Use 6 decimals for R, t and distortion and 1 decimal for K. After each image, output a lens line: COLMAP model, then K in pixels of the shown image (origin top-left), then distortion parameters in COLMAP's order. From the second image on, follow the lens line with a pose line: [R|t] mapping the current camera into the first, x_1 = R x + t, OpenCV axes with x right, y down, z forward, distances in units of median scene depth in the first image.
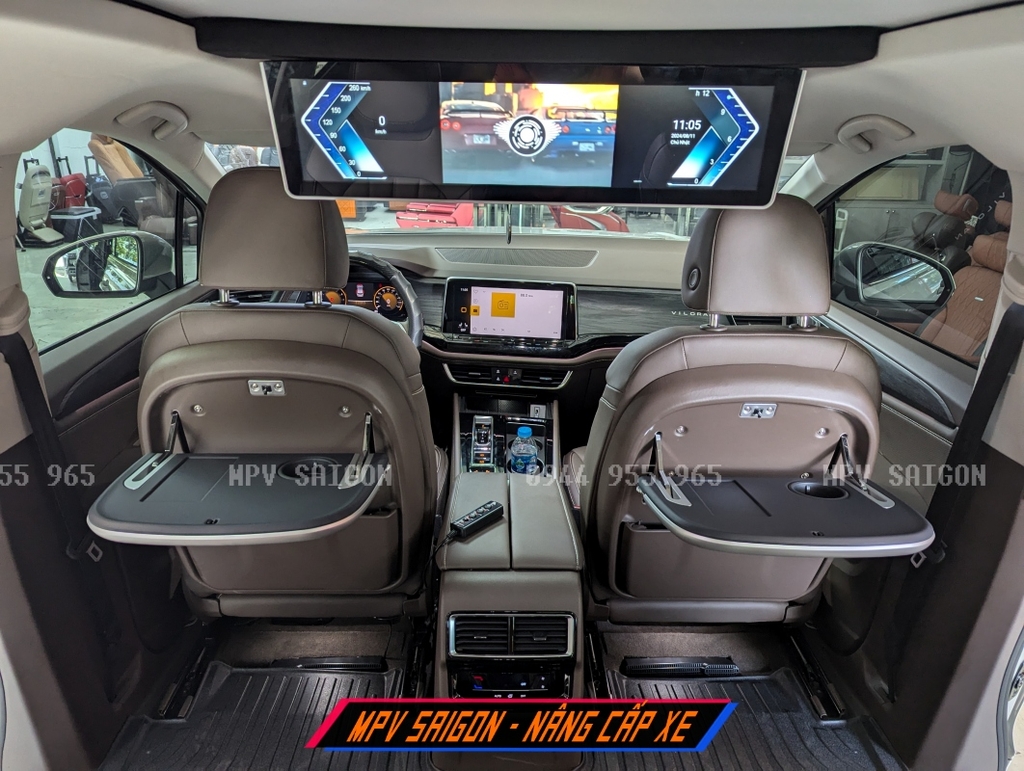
lens RADIAL K [[734.2, 0, 512.0], [0, 734.2, 385.5], [0, 0, 1]] dist [0.070826, -0.060974]
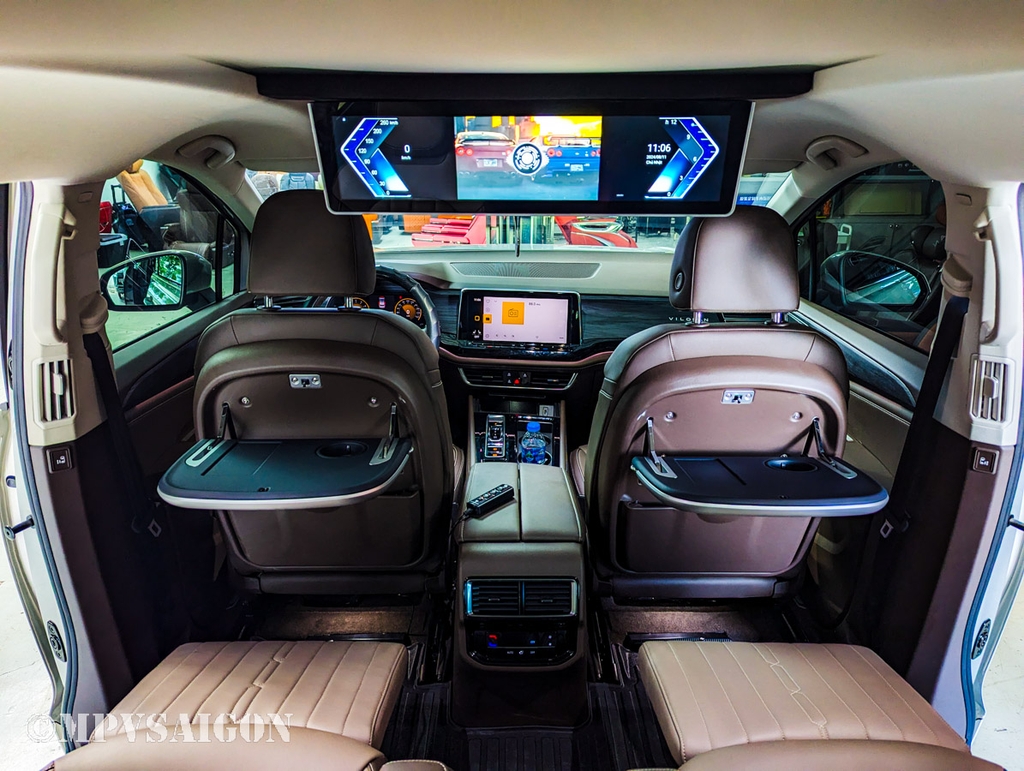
lens RADIAL K [[734.1, 0, 514.8], [0, 734.1, 388.0], [0, 0, 1]] dist [0.081977, -0.088300]
pose [[0.999804, -0.011291, -0.016262, 0.010762], [0.010878, 0.999621, -0.025280, 0.045376], [0.016541, 0.025098, 0.999548, -0.135471]]
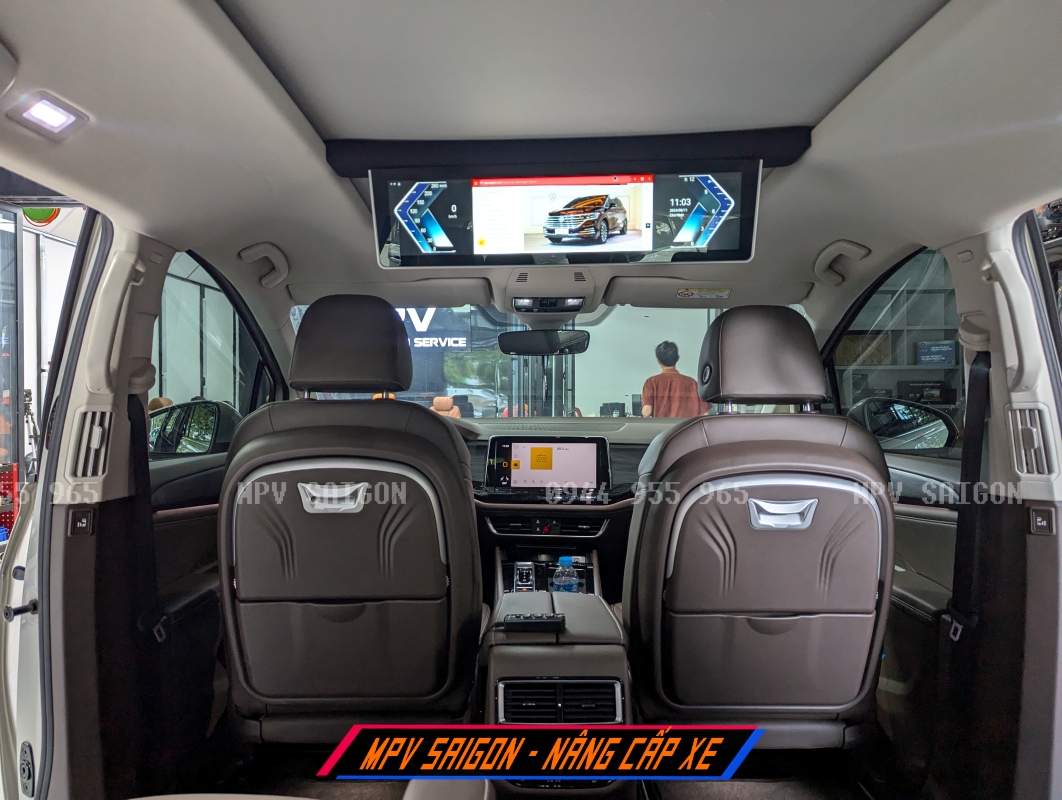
lens RADIAL K [[761.4, 0, 531.0], [0, 761.4, 400.0], [0, 0, 1]] dist [0.070826, -0.060974]
pose [[0.999663, -0.022310, -0.013247, -0.016937], [0.016267, 0.936649, -0.349891, 0.315799], [0.020214, 0.349558, 0.936697, -0.123909]]
